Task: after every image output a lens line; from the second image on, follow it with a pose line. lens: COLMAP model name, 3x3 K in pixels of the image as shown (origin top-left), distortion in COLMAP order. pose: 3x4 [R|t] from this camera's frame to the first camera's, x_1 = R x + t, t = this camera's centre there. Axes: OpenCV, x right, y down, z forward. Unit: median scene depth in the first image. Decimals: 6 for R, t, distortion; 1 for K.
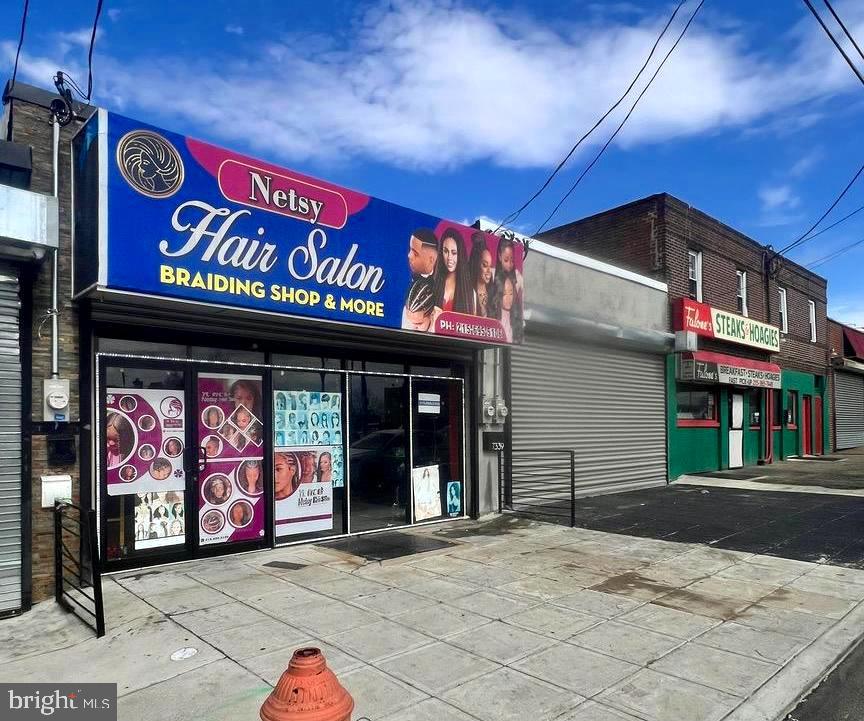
lens RADIAL K [[604.4, 0, 435.1], [0, 604.4, 423.0], [0, 0, 1]] dist [-0.004174, -0.001348]
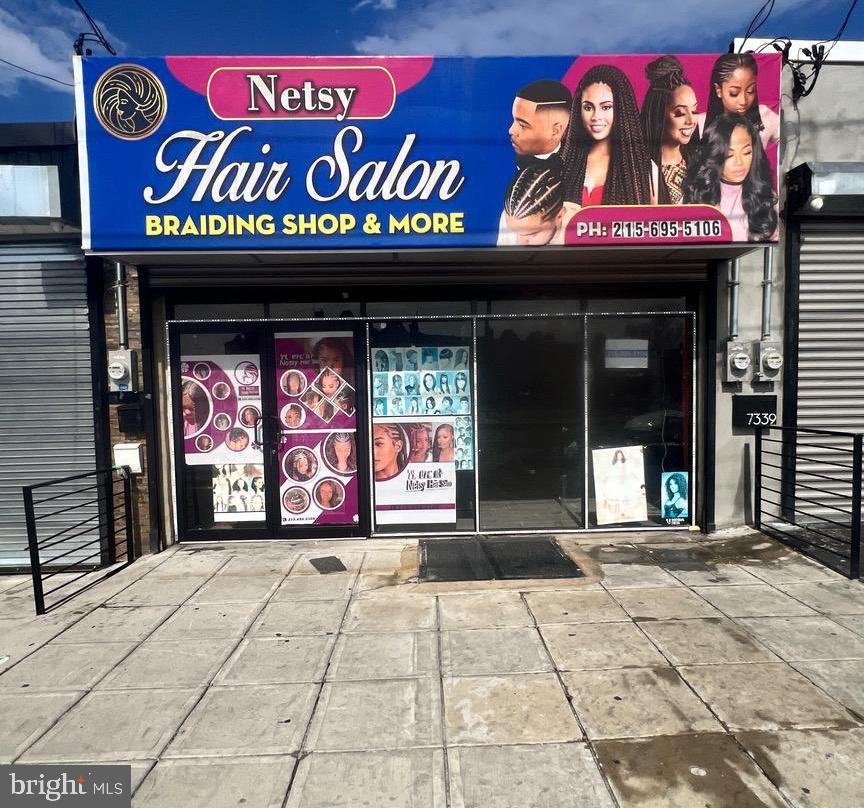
lens RADIAL K [[609.0, 0, 436.6], [0, 609.0, 428.3], [0, 0, 1]] dist [-0.000448, -0.004541]
pose [[0.749601, 0.036561, -0.660880, 0.389007], [0.018513, 0.996924, 0.076150, -0.007318], [0.661631, -0.069317, 0.746619, 0.484587]]
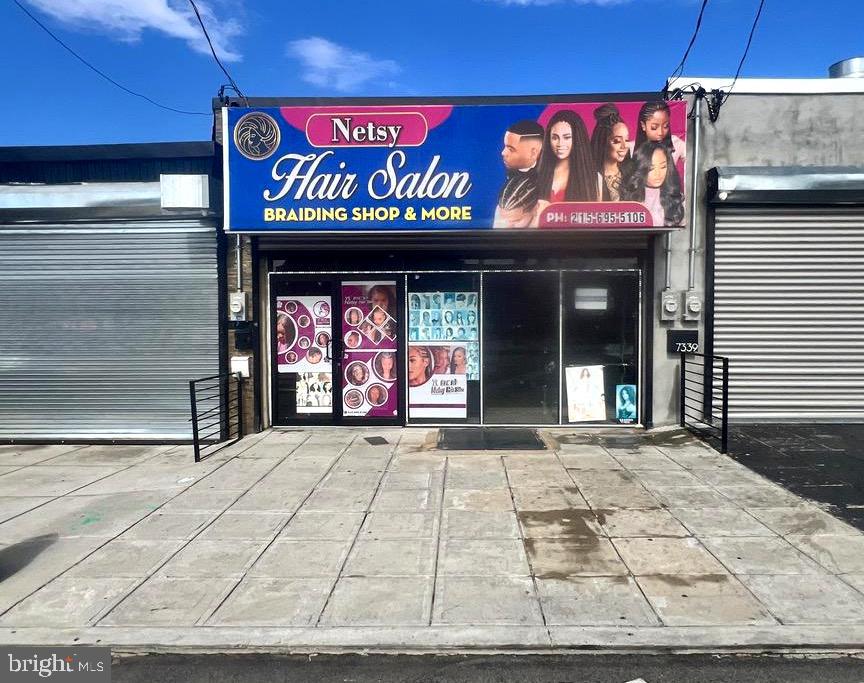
lens RADIAL K [[605.3, 0, 439.1], [0, 605.3, 341.1], [0, 0, 1]] dist [-0.002480, -0.000862]
pose [[0.711046, 0.034732, -0.702287, 0.664742], [0.004580, 0.998529, 0.054020, -0.026068], [0.703131, -0.041627, 0.709841, 0.234915]]
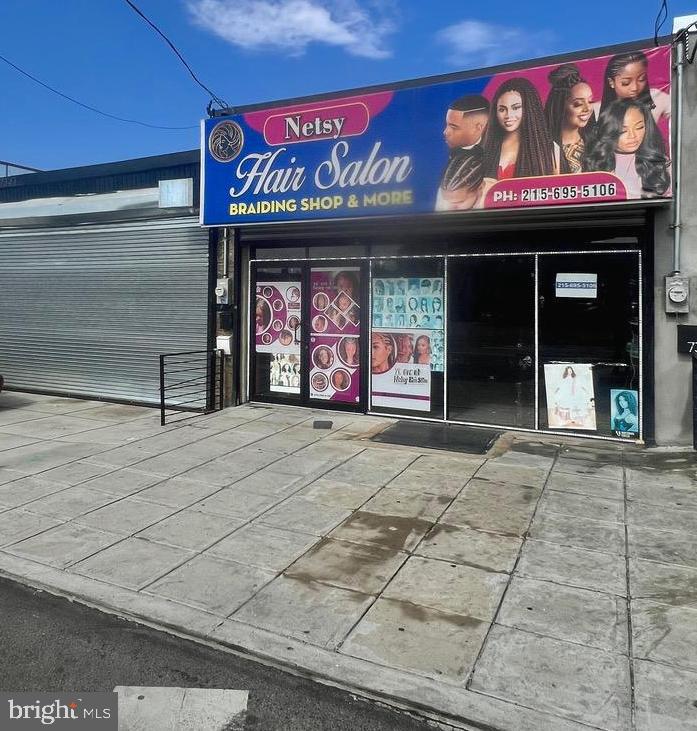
lens RADIAL K [[607.1, 0, 274.3], [0, 607.1, 283.6], [0, 0, 1]] dist [-0.006854, -0.000381]
pose [[0.312762, -0.009625, -0.949783, 0.865375], [-0.003692, 0.999929, -0.011349, -0.033553], [0.949824, 0.007056, 0.312704, 0.510900]]
